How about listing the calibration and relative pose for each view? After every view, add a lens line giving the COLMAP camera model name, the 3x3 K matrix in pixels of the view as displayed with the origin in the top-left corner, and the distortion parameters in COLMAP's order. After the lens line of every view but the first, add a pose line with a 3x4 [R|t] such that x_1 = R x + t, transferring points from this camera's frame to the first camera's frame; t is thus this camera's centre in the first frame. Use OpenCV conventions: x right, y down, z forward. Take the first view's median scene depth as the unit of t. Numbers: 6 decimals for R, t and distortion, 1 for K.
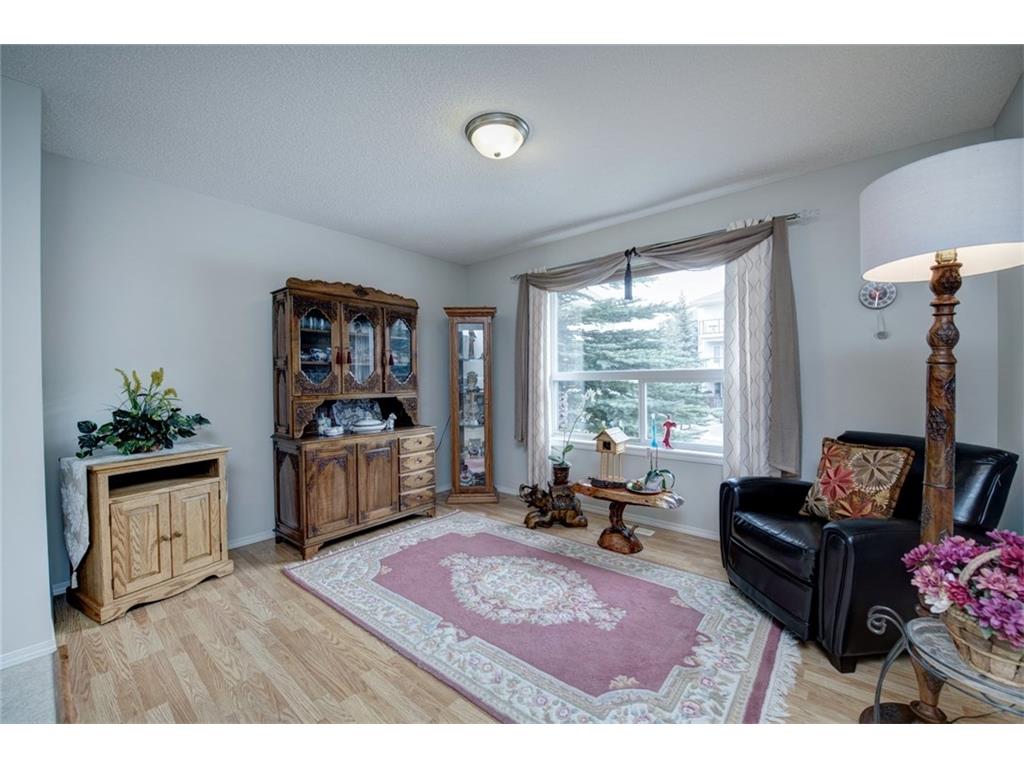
lens RADIAL K [[407.5, 0, 509.8], [0, 407.5, 382.5], [0, 0, 1]] dist [-0.000074, -0.000012]
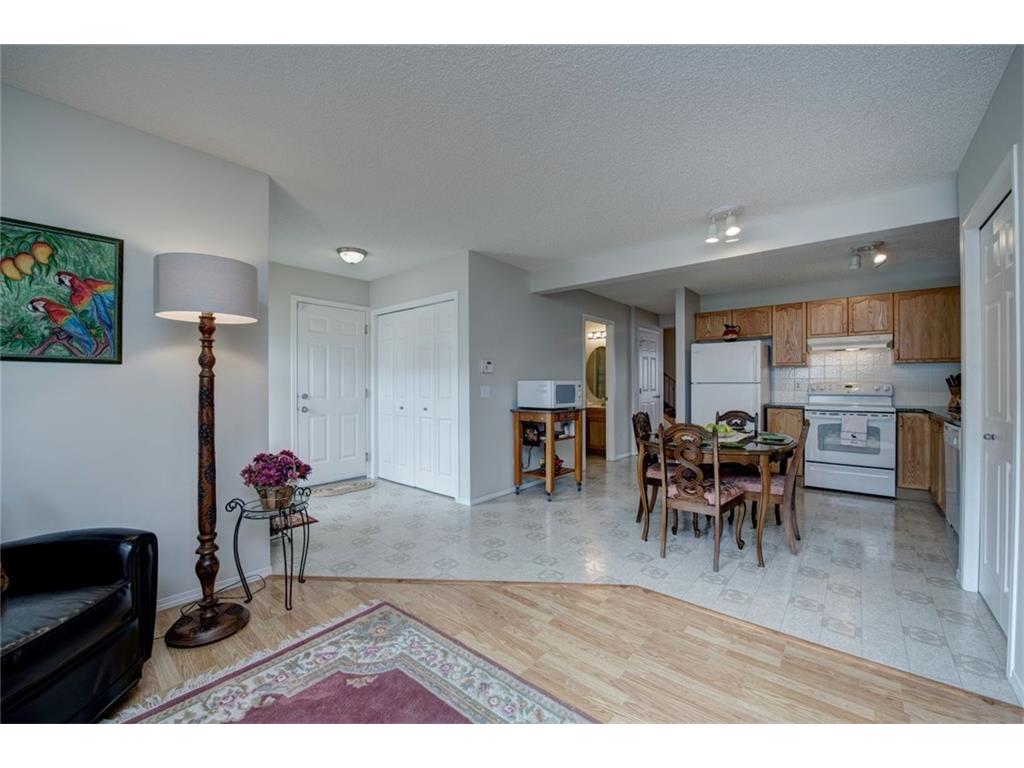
lens RADIAL K [[407.5, 0, 513.8], [0, 407.5, 382.9], [0, 0, 1]] dist [-0.000074, -0.000012]
pose [[-0.999983, 0.005797, 0.000245, -0.139997], [0.005801, 0.999801, 0.019082, -0.044822], [-0.000134, 0.019083, -0.999818, 2.566944]]
